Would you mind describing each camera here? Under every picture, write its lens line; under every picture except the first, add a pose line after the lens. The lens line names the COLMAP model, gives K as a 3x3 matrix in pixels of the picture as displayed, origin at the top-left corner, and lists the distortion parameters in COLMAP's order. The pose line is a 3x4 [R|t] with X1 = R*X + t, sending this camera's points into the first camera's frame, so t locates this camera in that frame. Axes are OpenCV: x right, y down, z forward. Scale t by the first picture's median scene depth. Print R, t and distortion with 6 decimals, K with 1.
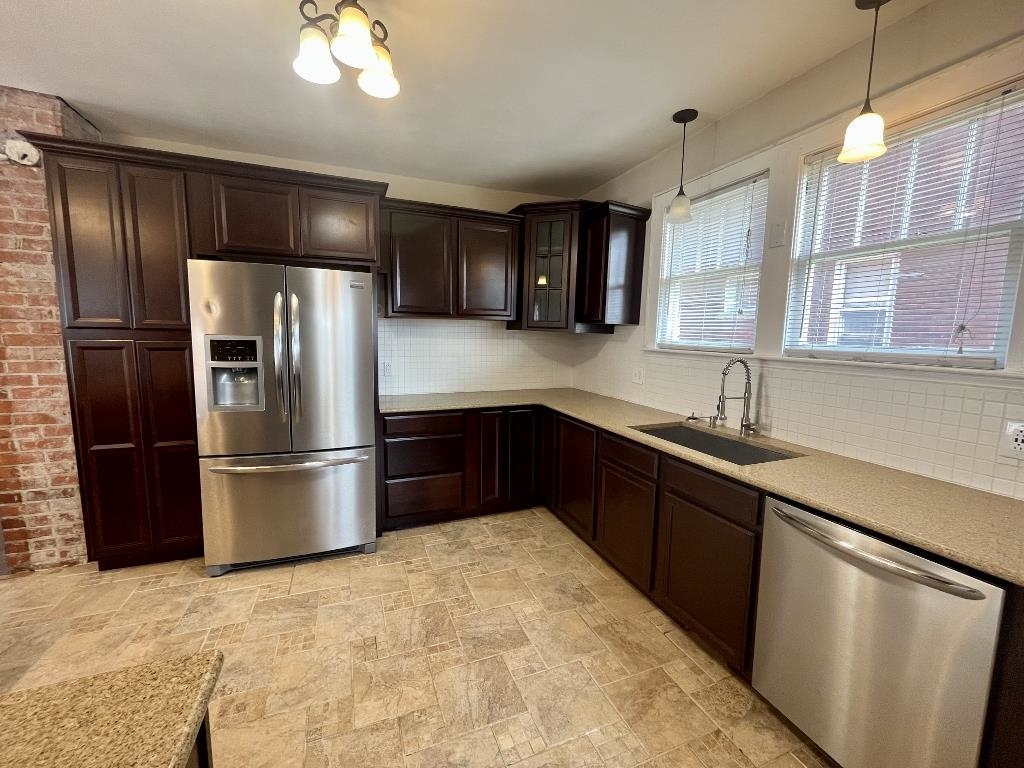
lens RADIAL K [[417.6, 0, 515.9], [0, 417.6, 383.7], [0, 0, 1]] dist [-0.000401, -0.000210]
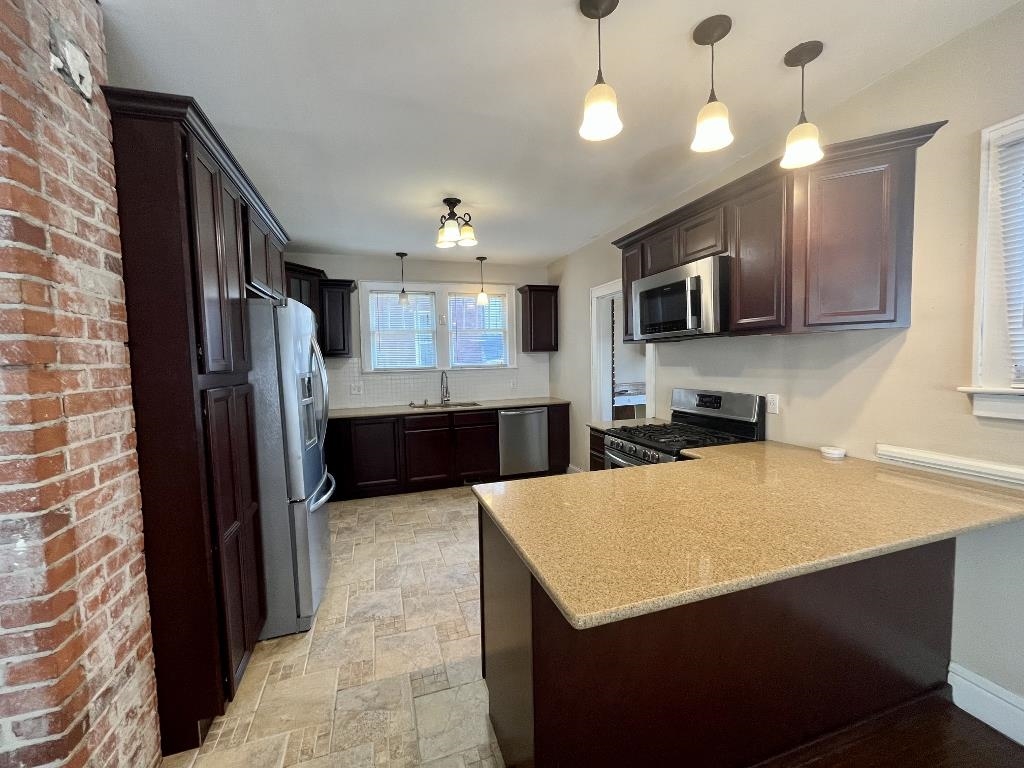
lens RADIAL K [[417.6, 0, 513.3], [0, 417.6, 382.8], [0, 0, 1]] dist [-0.000401, -0.000210]
pose [[0.062115, -0.076202, 0.995156, -1.653380], [0.143999, 0.987333, 0.066615, -0.085889], [-0.987626, 0.139164, 0.072301, 0.415504]]
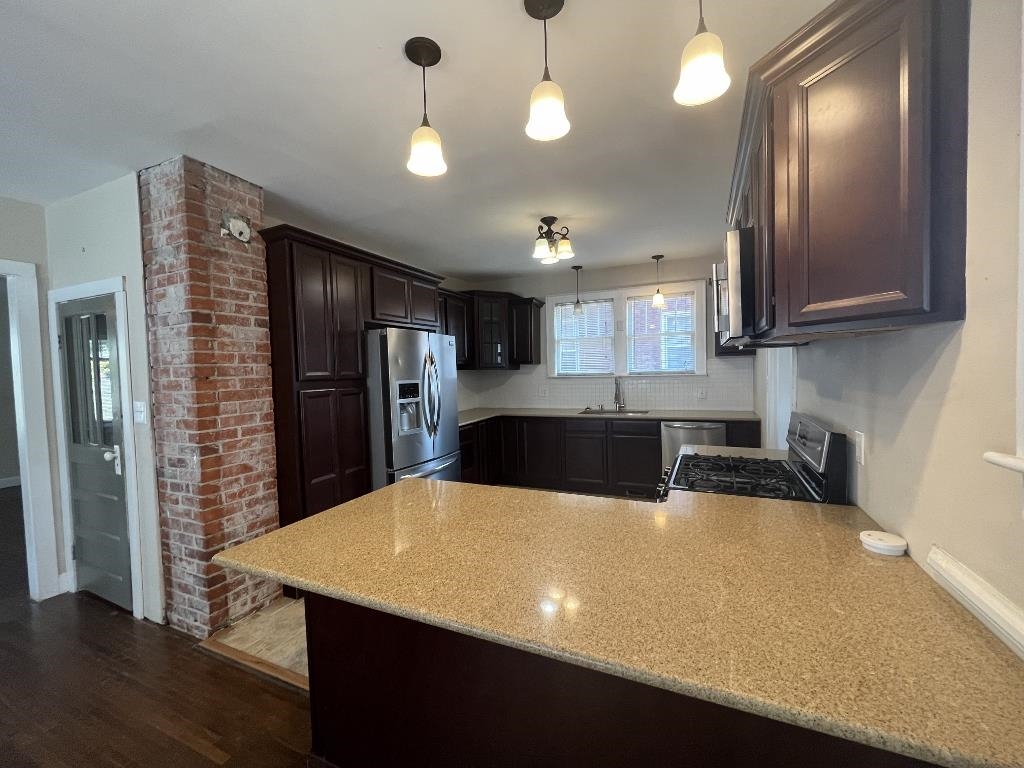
lens RADIAL K [[417.6, 0, 513.9], [0, 417.6, 382.5], [0, 0, 1]] dist [-0.000401, -0.000210]
pose [[0.718705, -0.061189, 0.692618, -1.386273], [0.122444, 0.991691, -0.039445, -0.007436], [-0.684449, 0.113157, 0.720226, -0.265960]]
